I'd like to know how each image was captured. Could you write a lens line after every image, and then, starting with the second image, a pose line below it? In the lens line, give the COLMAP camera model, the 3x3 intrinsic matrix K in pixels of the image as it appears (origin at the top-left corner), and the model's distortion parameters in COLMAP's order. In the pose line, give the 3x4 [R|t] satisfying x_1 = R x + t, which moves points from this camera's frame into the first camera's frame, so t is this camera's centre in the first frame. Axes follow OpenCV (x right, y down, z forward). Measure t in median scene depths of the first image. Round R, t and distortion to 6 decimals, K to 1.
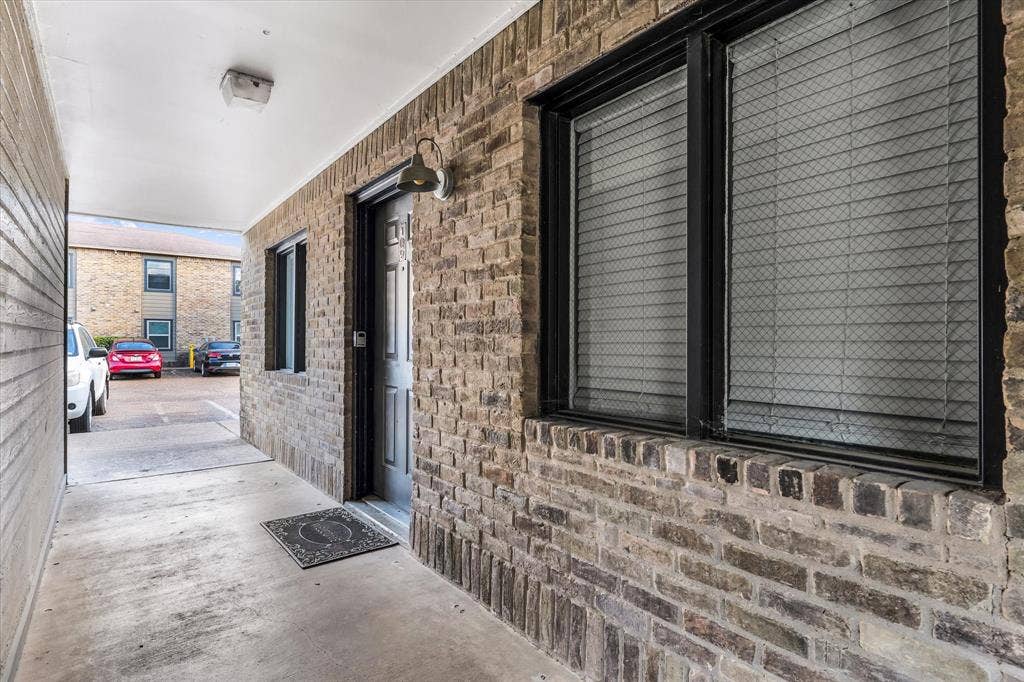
lens RADIAL K [[541.6, 0, 512.4], [0, 541.6, 339.8], [0, 0, 1]] dist [-0.001435, 0.000754]
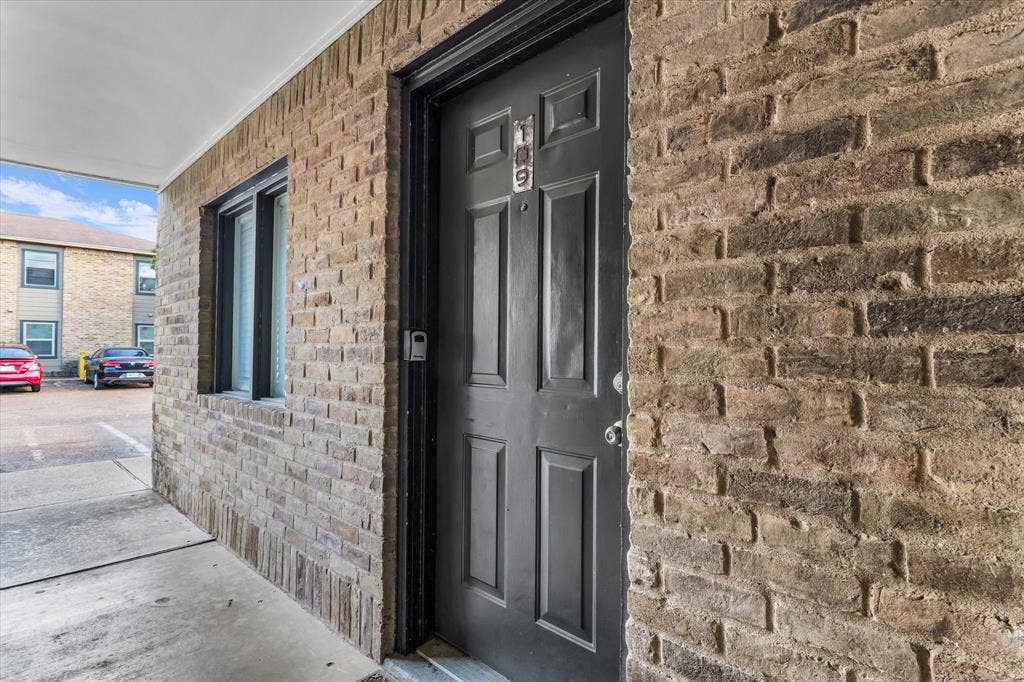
lens RADIAL K [[541.6, 0, 512.0], [0, 541.6, 340.3], [0, 0, 1]] dist [-0.001435, 0.000754]
pose [[0.990999, 0.006165, 0.133730, -0.191525], [-0.004474, 0.999906, -0.012935, -0.000341], [-0.133797, 0.012220, 0.990933, 0.343706]]
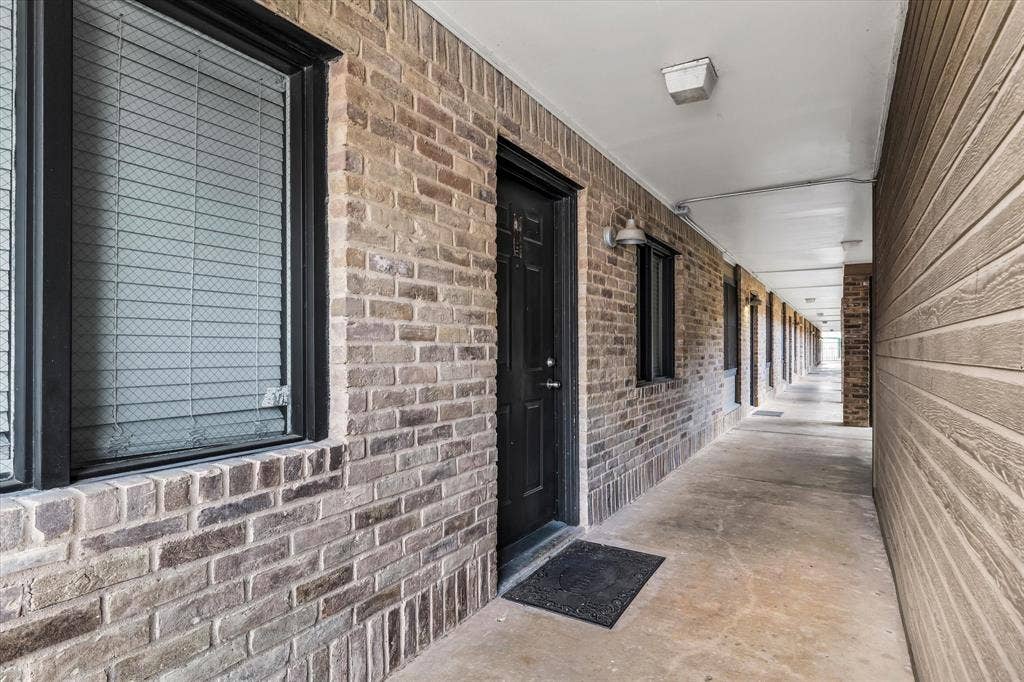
lens RADIAL K [[541.6, 0, 512.7], [0, 541.6, 346.9], [0, 0, 1]] dist [-0.001435, 0.000754]
pose [[-0.368496, 0.007295, 0.929601, -0.679001], [0.002105, 0.999973, -0.007013, 0.003805], [-0.929627, -0.000628, -0.368502, 0.891017]]
